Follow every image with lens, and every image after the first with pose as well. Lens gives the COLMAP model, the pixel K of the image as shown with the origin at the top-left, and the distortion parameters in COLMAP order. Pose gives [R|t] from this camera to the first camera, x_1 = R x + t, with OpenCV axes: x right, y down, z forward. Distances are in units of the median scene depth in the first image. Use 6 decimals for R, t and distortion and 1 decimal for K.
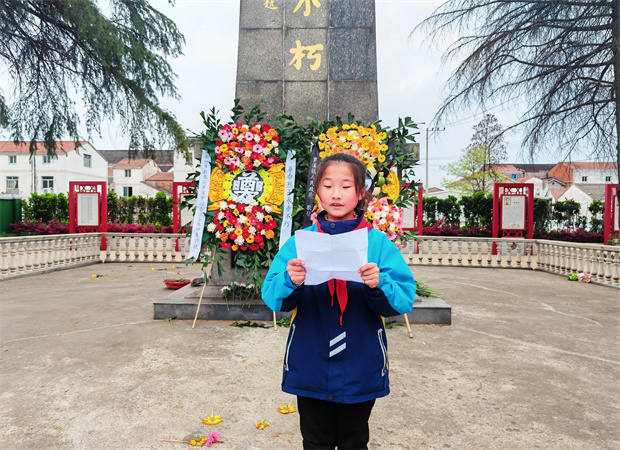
lens RADIAL K [[461.9, 0, 310.0], [0, 461.9, 225.0], [0, 0, 1]] dist [0.054717, -0.060219]
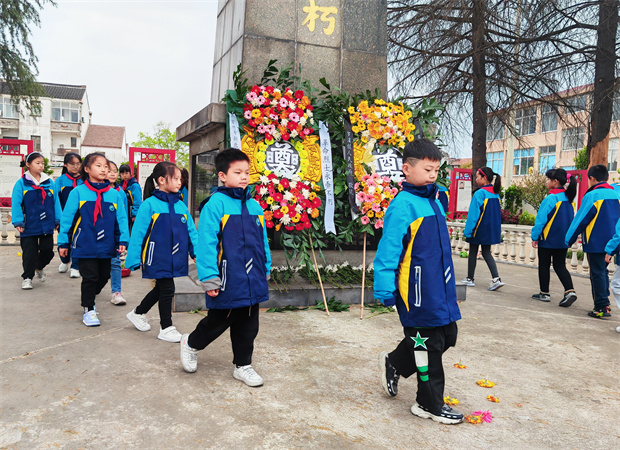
lens RADIAL K [[521.4, 0, 297.5], [0, 521.4, 226.1], [0, 0, 1]] dist [0.055404, -0.065821]
pose [[0.922295, 0.004635, 0.386459, -0.484628], [-0.023065, 0.998806, 0.043067, 0.001940], [-0.385798, -0.048635, 0.921300, 0.052190]]
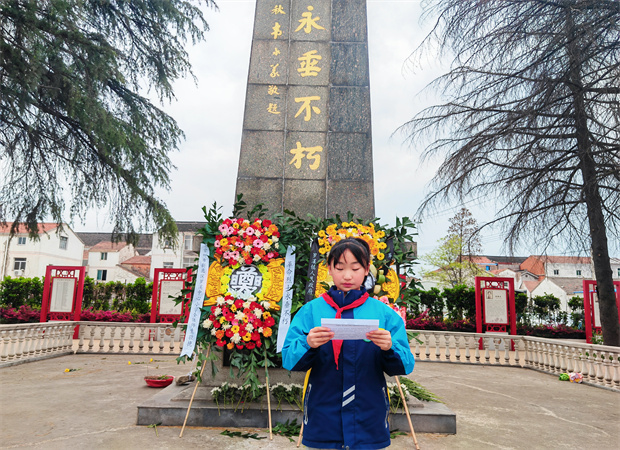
lens RADIAL K [[461.9, 0, 310.0], [0, 461.9, 225.0], [0, 0, 1]] dist [0.054717, -0.060219]
pose [[0.998637, 0.026828, 0.044776, -0.045030], [-0.018082, 0.982499, -0.185390, -0.020203], [-0.048966, 0.184327, 0.981644, 0.005201]]
